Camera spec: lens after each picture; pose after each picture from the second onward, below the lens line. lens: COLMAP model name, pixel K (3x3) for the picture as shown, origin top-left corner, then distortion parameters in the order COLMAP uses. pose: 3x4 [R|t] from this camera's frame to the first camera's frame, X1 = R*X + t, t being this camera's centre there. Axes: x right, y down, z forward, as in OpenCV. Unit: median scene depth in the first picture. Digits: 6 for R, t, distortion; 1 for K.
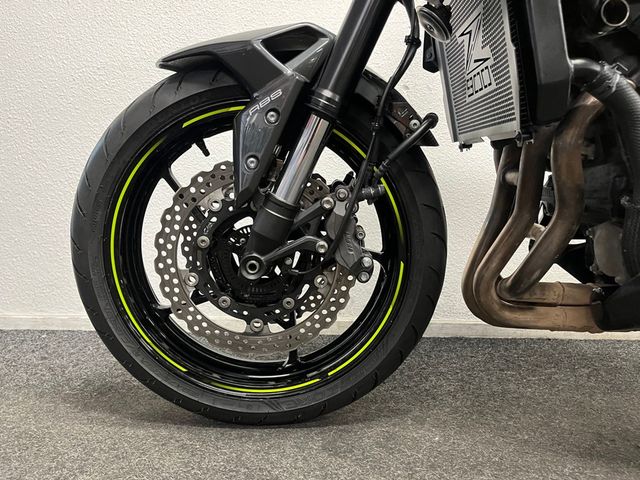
lens RADIAL K [[497.2, 0, 318.3], [0, 497.2, 240.4], [0, 0, 1]] dist [0.033846, -0.016252]
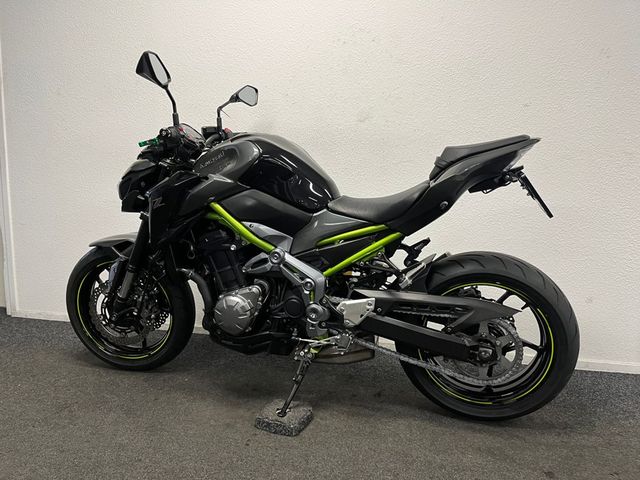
lens RADIAL K [[497.2, 0, 307.9], [0, 497.2, 242.4], [0, 0, 1]] dist [0.033846, -0.016252]
pose [[0.978346, 0.031038, -0.204635, 1.433636], [-0.020627, 0.998391, 0.052817, -0.514037], [0.205945, -0.047453, 0.977412, -1.498257]]
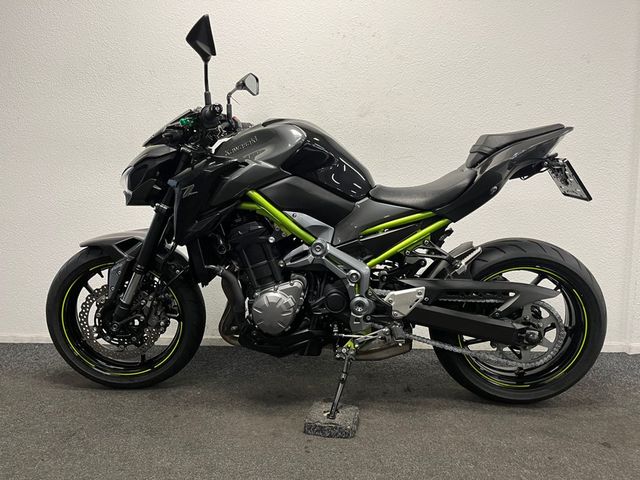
lens RADIAL K [[497.2, 0, 322.0], [0, 497.2, 242.1], [0, 0, 1]] dist [0.033846, -0.016252]
pose [[0.999960, 0.001150, 0.008814, 0.826571], [-0.001331, 0.999788, 0.020544, -0.396836], [-0.008789, -0.020554, 0.999750, -1.443872]]
